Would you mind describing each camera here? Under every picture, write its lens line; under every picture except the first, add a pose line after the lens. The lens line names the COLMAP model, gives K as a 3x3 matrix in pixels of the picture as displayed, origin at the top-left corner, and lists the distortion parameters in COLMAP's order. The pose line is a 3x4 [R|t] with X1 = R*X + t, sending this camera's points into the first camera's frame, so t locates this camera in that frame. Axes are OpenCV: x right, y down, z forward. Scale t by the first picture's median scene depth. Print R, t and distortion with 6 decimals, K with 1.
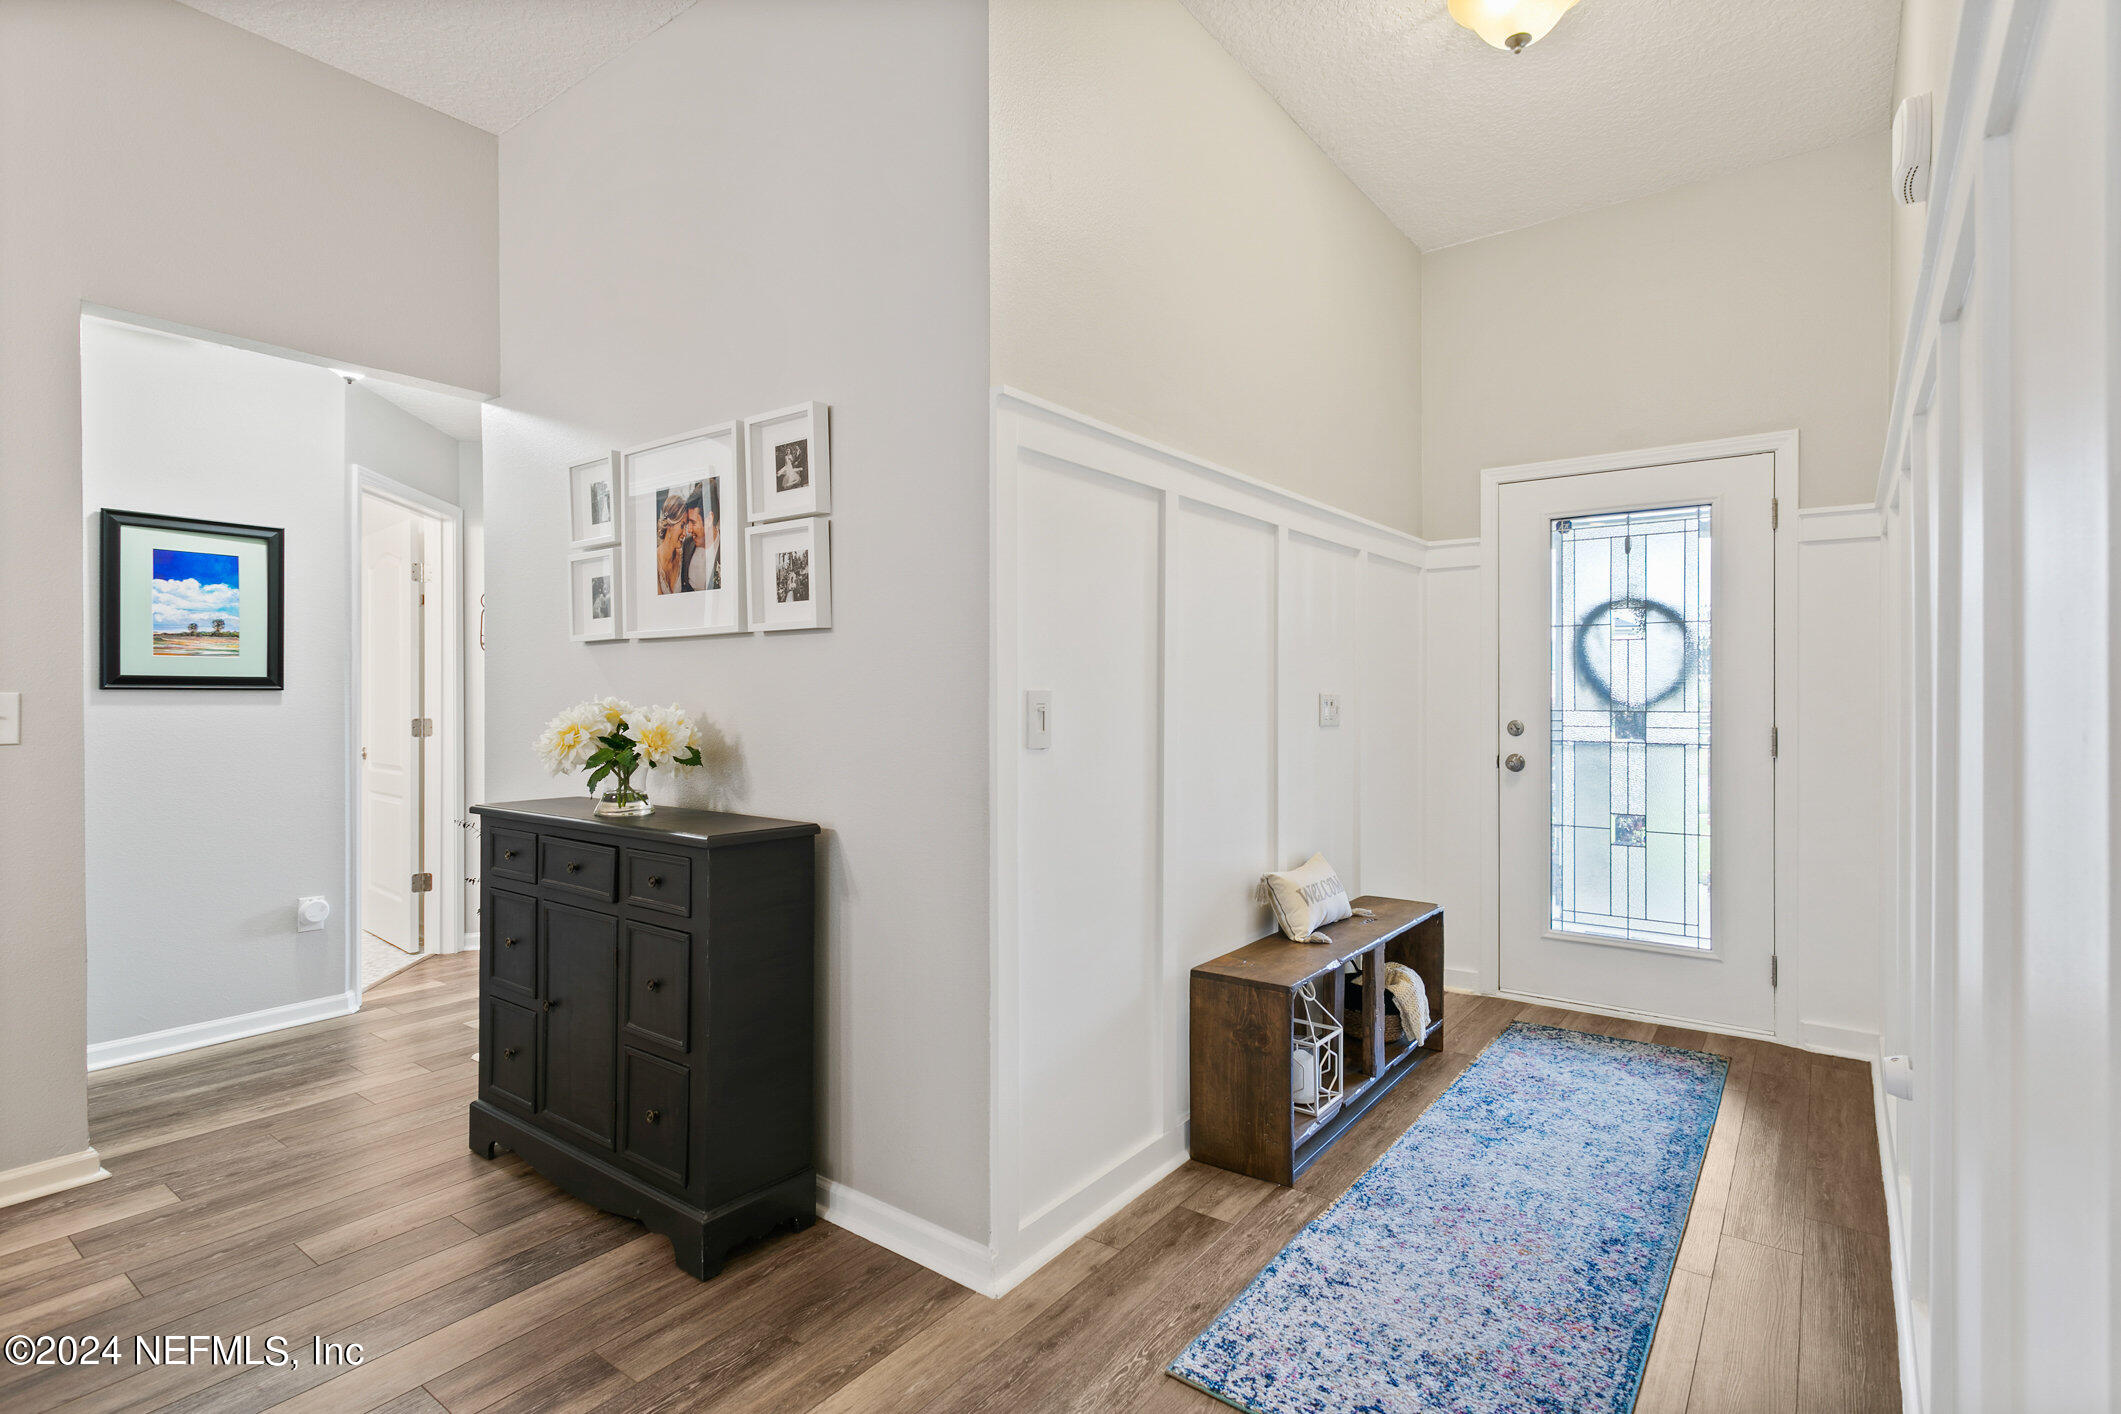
lens RADIAL K [[1024.3, 0, 1061.0], [0, 1024.3, 689.2], [0, 0, 1]] dist [0.000313, 0.000646]
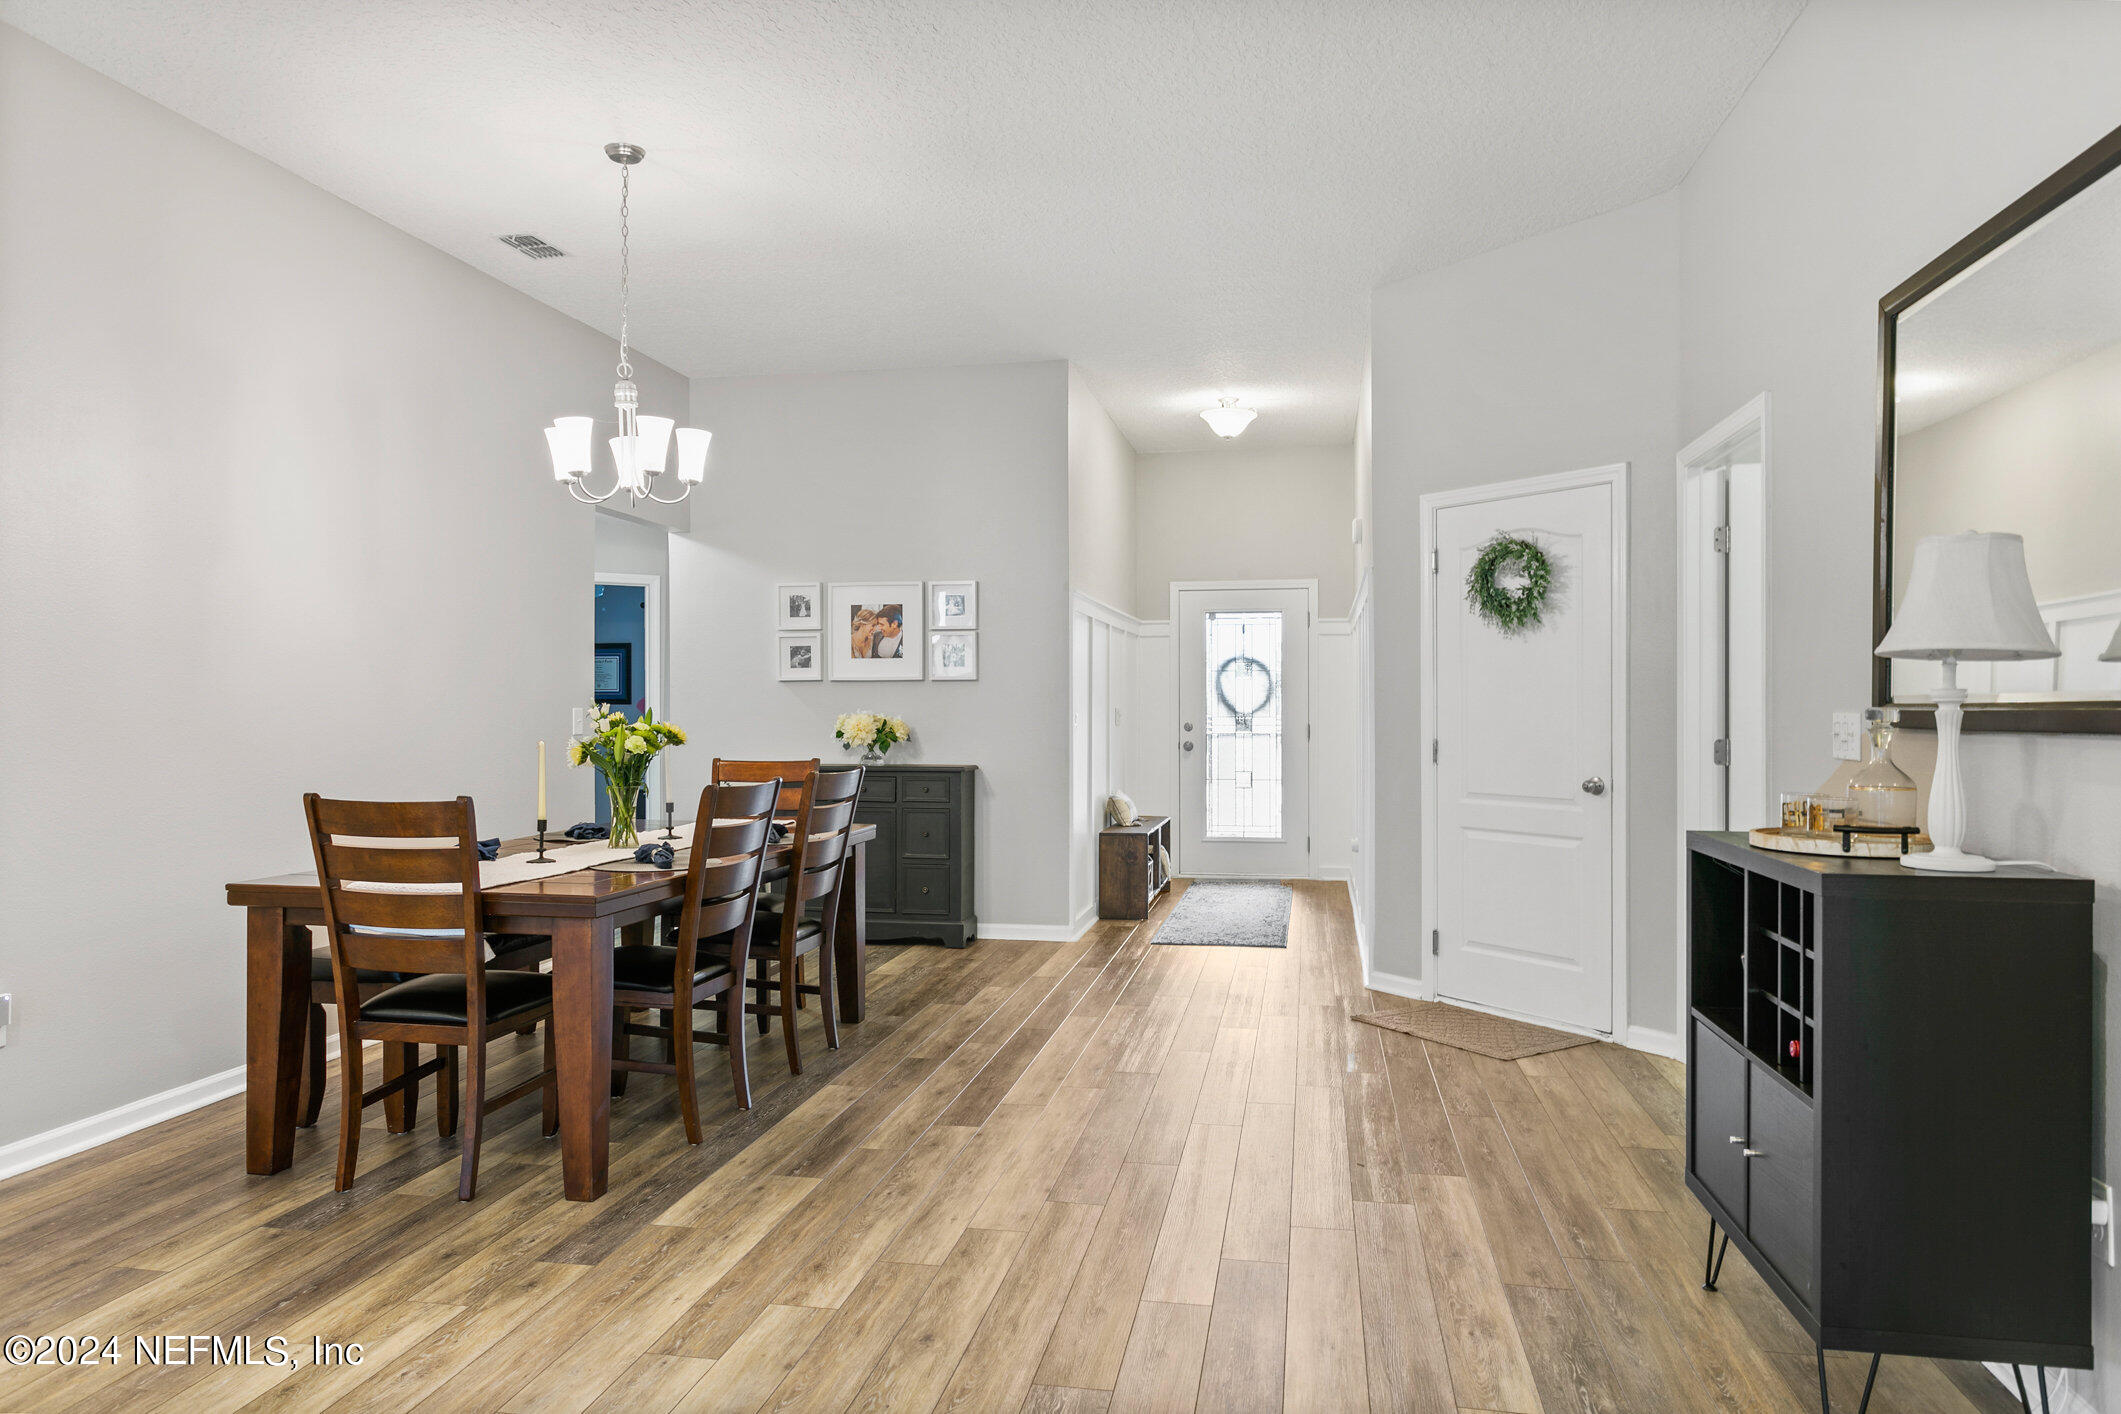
lens RADIAL K [[1353.5, 0, 1048.9], [0, 1353.5, 705.7], [0, 0, 1]] dist [-0.001525, -0.000324]
pose [[0.899292, 0.001077, 0.437348, -1.180963], [-0.003415, 0.999984, 0.004560, -0.013523], [-0.437336, -0.005594, 0.899281, -1.490843]]
